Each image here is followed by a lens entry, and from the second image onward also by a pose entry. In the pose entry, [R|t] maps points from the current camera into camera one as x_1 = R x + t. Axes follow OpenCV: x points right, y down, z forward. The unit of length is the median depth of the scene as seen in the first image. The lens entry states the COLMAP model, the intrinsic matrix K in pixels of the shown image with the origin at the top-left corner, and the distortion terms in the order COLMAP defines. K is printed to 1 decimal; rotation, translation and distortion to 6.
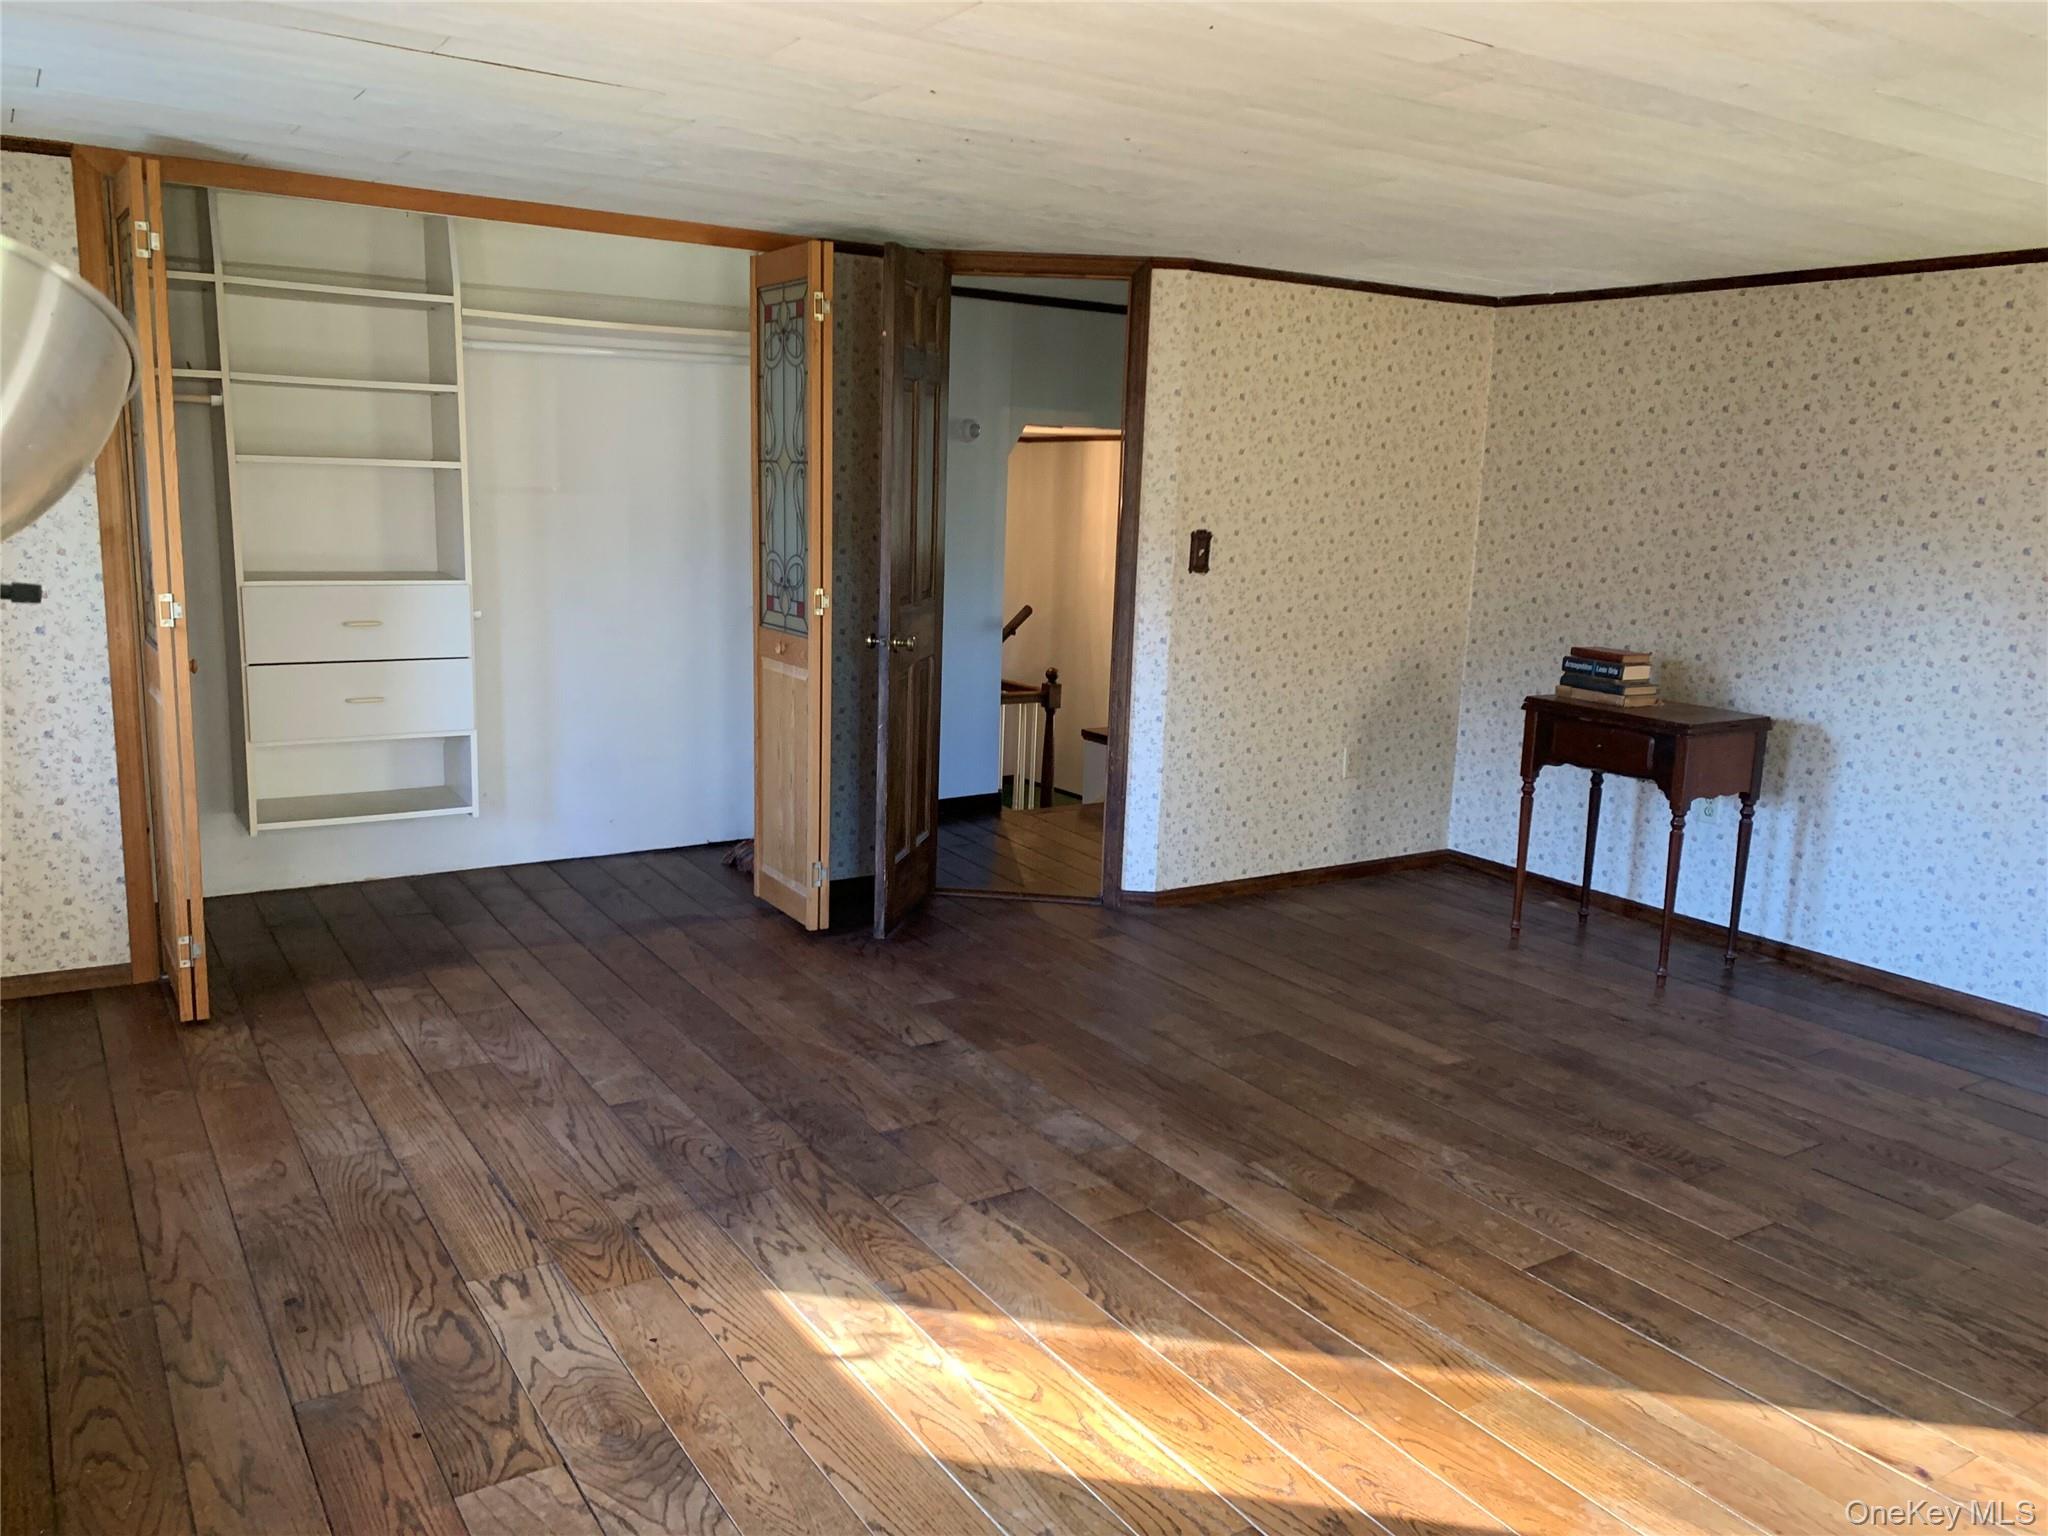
lens RADIAL K [[1566.4, 0, 1023.9], [0, 1566.4, 766.6], [0, 0, 1]] dist [0.023140, -0.007991]
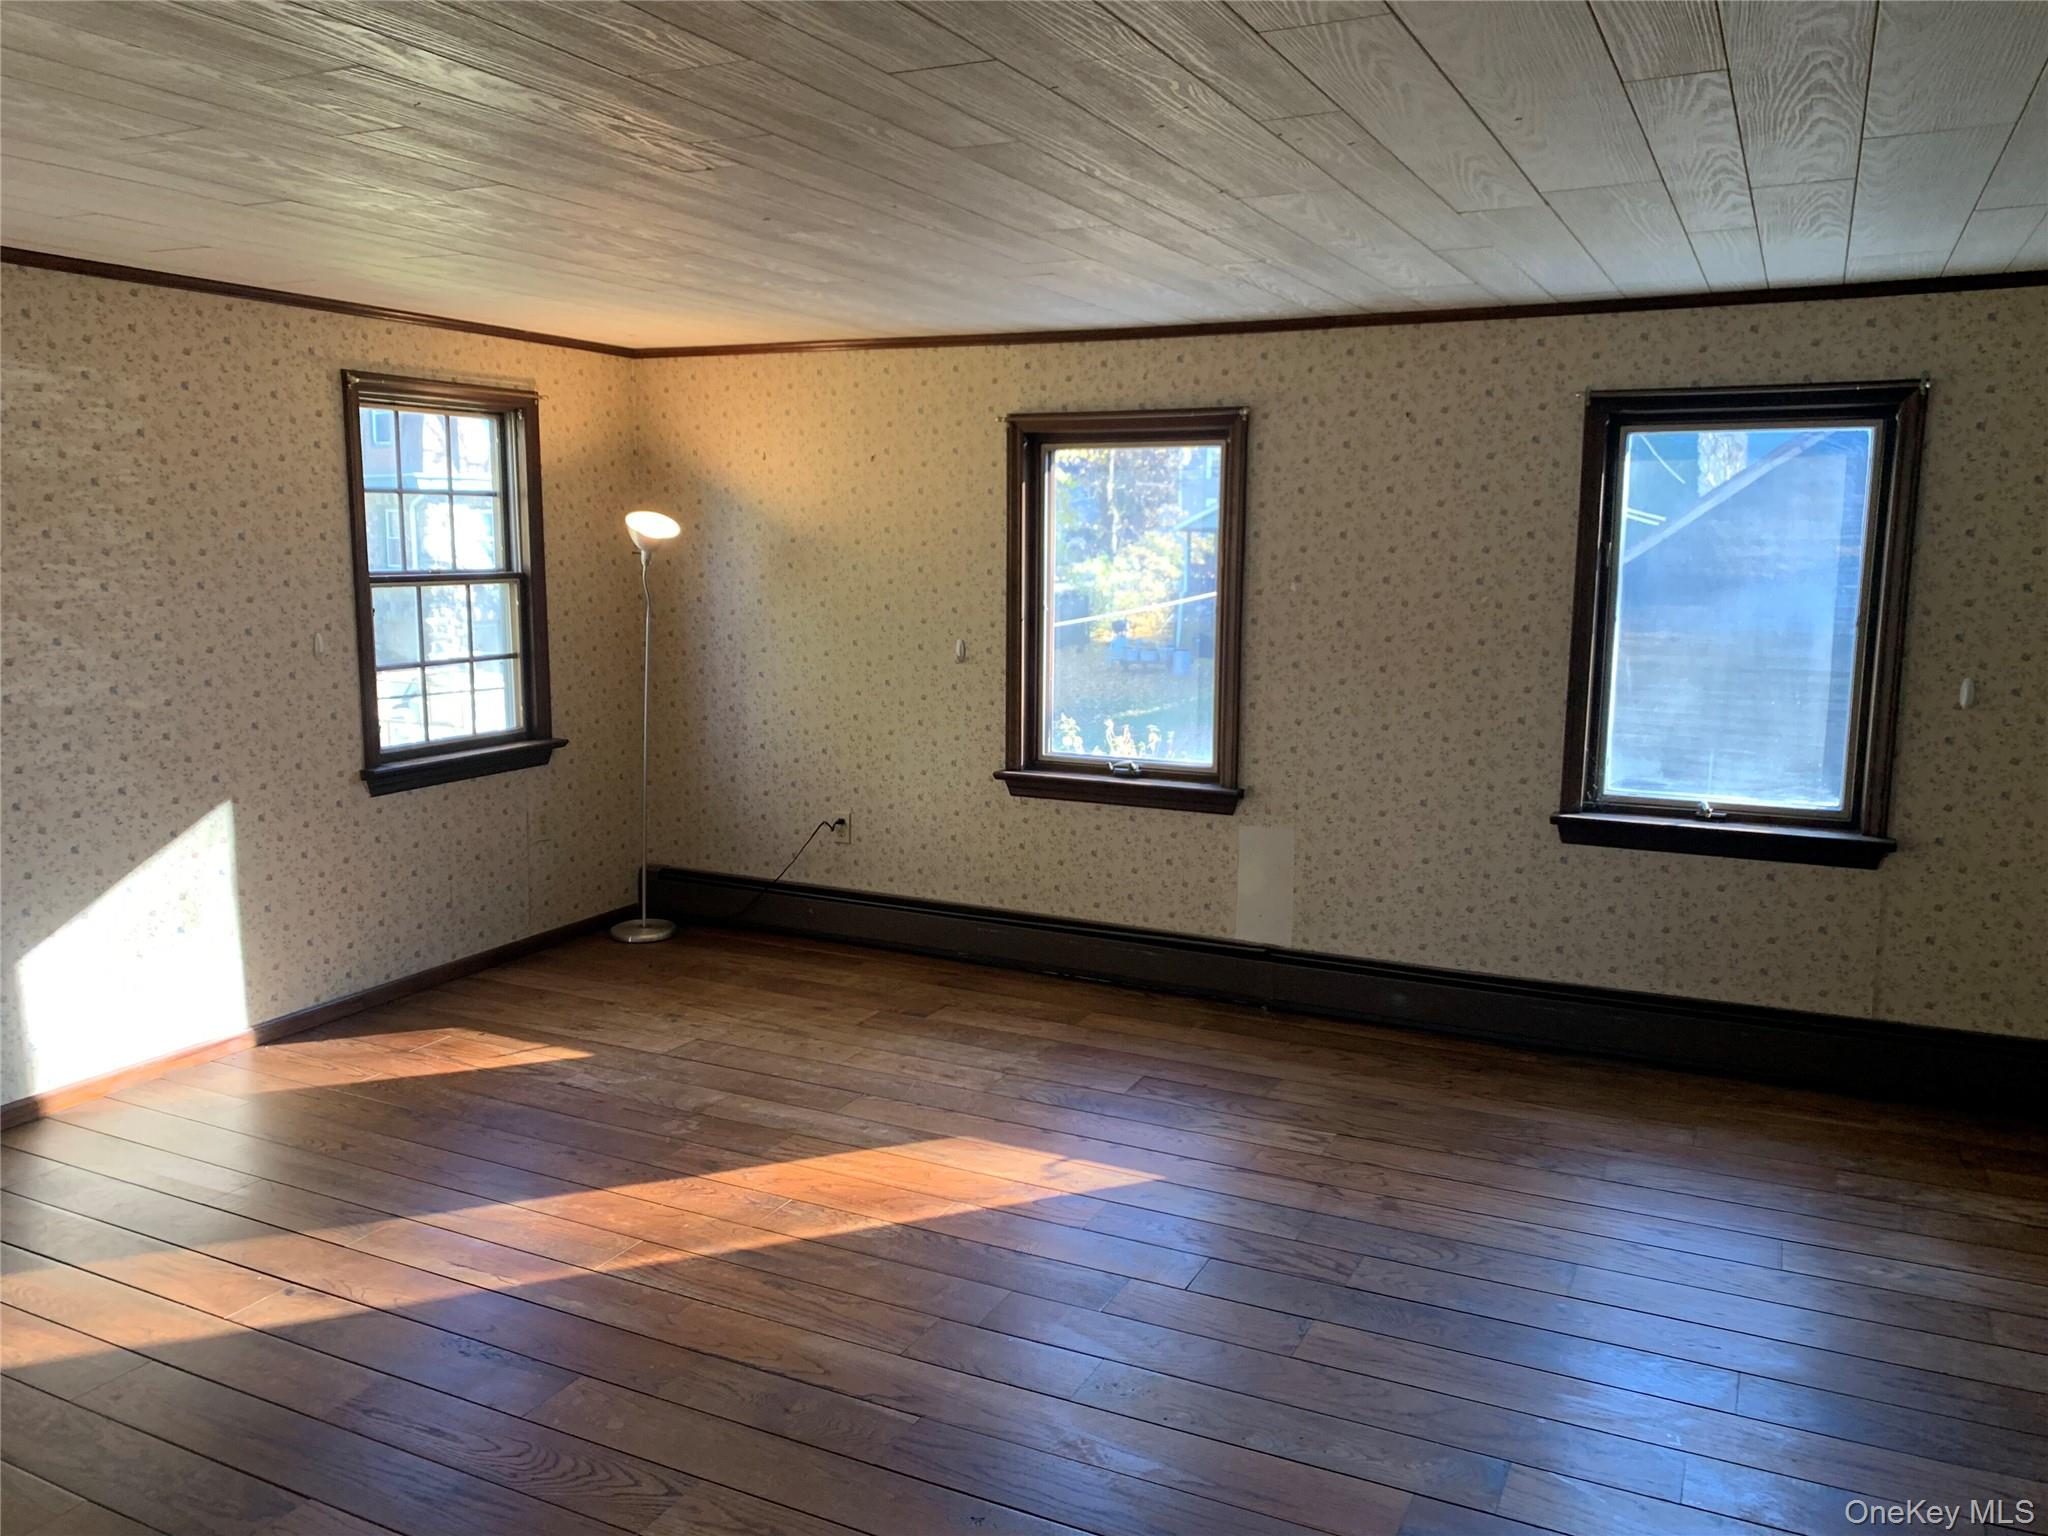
lens RADIAL K [[1566.4, 0, 1026.1], [0, 1566.4, 769.0], [0, 0, 1]] dist [0.023140, -0.007991]
pose [[-0.865746, 0.034291, -0.499307, 0.503937], [-0.125731, 0.950754, 0.283299, -0.303240], [0.484433, 0.308044, -0.818800, 1.649850]]
